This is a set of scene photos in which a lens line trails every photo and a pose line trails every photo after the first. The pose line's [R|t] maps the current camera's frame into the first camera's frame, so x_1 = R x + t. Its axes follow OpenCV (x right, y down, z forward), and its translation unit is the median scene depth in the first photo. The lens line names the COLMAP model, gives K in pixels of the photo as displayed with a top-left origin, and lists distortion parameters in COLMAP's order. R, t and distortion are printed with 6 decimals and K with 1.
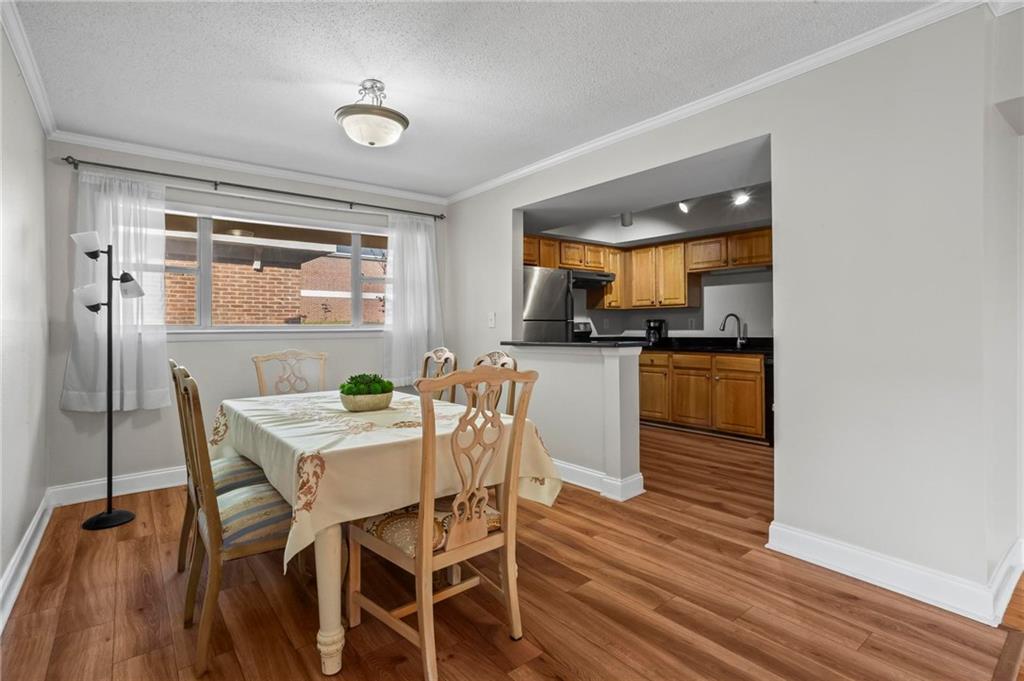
lens RADIAL K [[499.9, 0, 500.4], [0, 499.9, 325.3], [0, 0, 1]] dist [-0.047265, 0.022803]
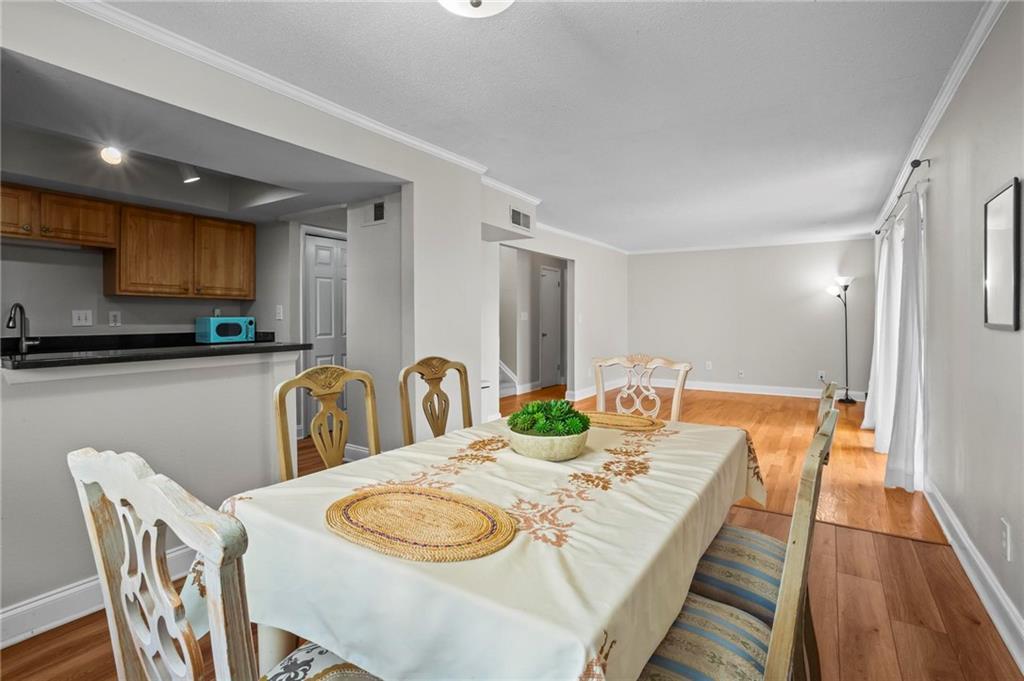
lens RADIAL K [[499.9, 0, 503.8], [0, 499.9, 325.1], [0, 0, 1]] dist [-0.047265, 0.022803]
pose [[-0.320735, -0.005471, 0.947153, -0.420632], [-0.002835, 0.999984, 0.004816, 0.001620], [-0.947165, -0.001140, -0.320745, 0.610551]]
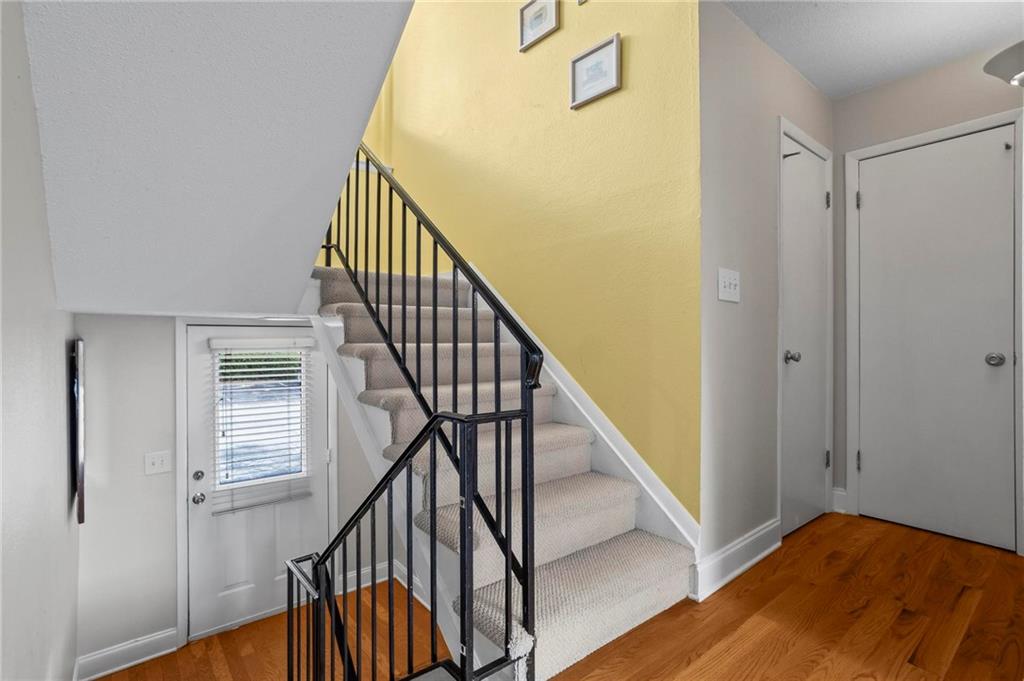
lens RADIAL K [[499.9, 0, 507.5], [0, 499.9, 337.9], [0, 0, 1]] dist [-0.047265, 0.022803]
pose [[-0.036888, 0.007288, 0.999293, 0.679042], [-0.009913, 0.999922, -0.007658, 0.032884], [-0.999270, -0.010189, -0.036813, 0.228346]]
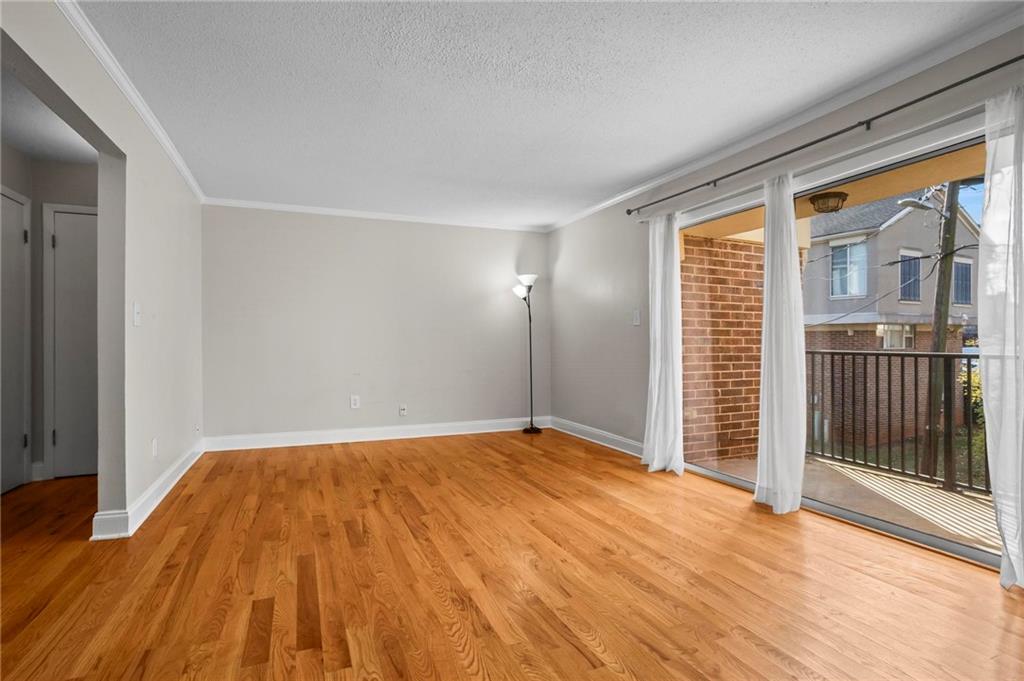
lens RADIAL K [[499.9, 0, 514.6], [0, 499.9, 336.9], [0, 0, 1]] dist [-0.047265, 0.022803]
pose [[-0.969462, 0.008846, 0.245082, 0.360158], [0.004843, 0.999845, -0.016931, 0.028475], [-0.245194, -0.015227, -0.969354, 0.355143]]
